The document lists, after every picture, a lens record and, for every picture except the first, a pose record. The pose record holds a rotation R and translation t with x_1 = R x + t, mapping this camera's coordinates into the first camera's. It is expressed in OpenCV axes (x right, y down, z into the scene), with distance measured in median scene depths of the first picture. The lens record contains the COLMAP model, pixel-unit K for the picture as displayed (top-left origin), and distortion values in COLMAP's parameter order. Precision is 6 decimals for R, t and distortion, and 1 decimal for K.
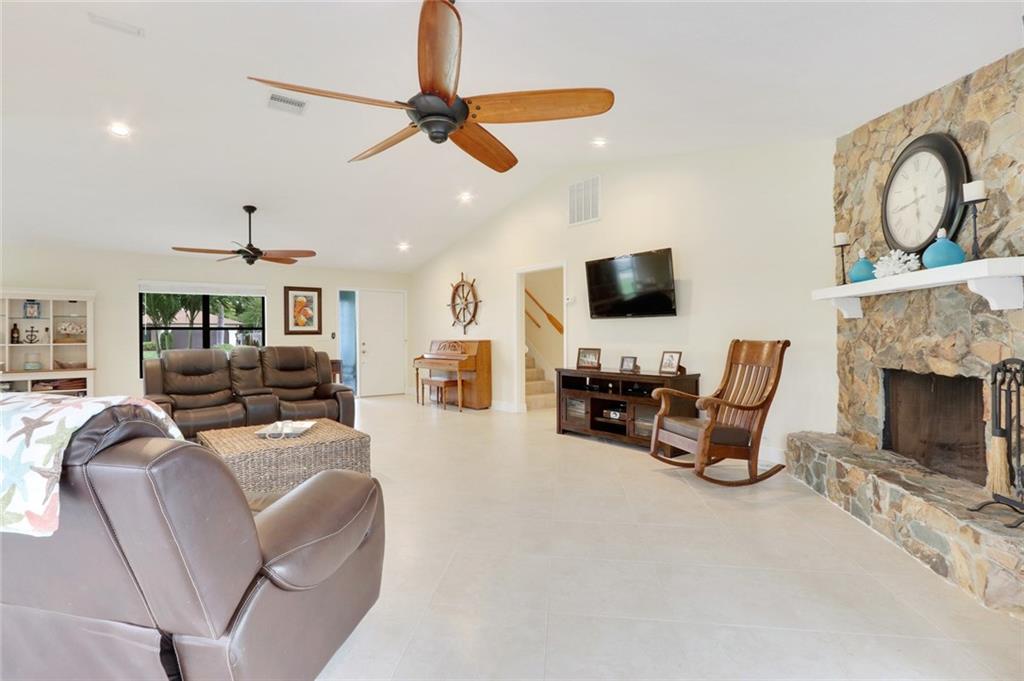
lens RADIAL K [[489.4, 0, 502.0], [0, 489.4, 335.7], [0, 0, 1]] dist [-0.017356, 0.001085]
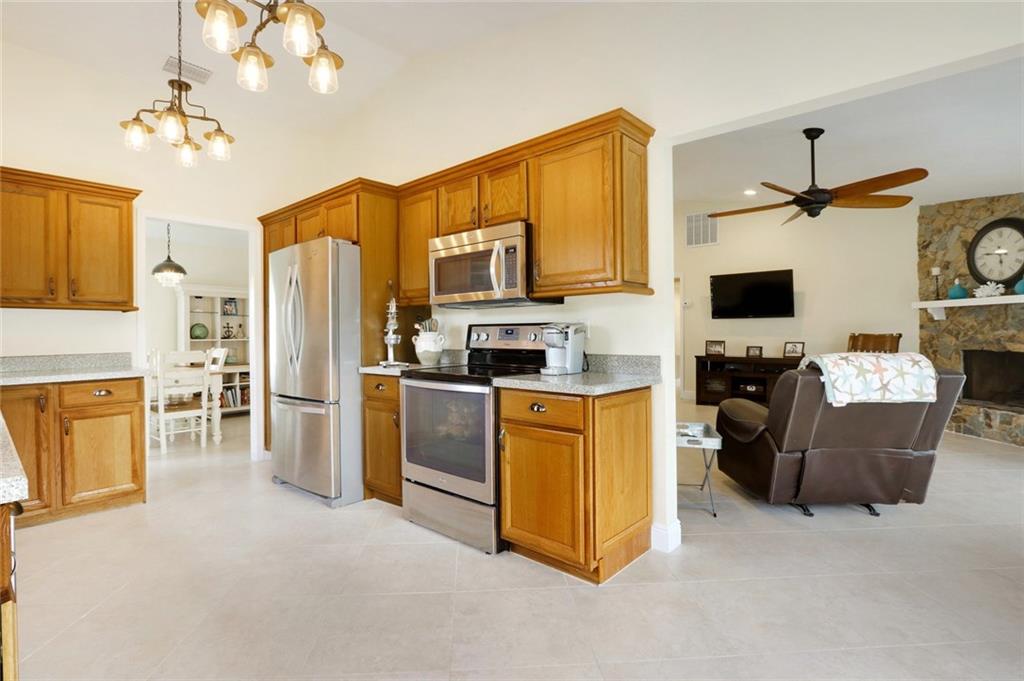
lens RADIAL K [[489.4, 0, 502.0], [0, 489.4, 335.7], [0, 0, 1]] dist [-0.017356, 0.001085]
pose [[0.982628, -0.002341, 0.185572, -0.717185], [0.001215, 0.999980, 0.006179, 0.003811], [-0.185583, -0.005846, 0.982611, -0.225228]]
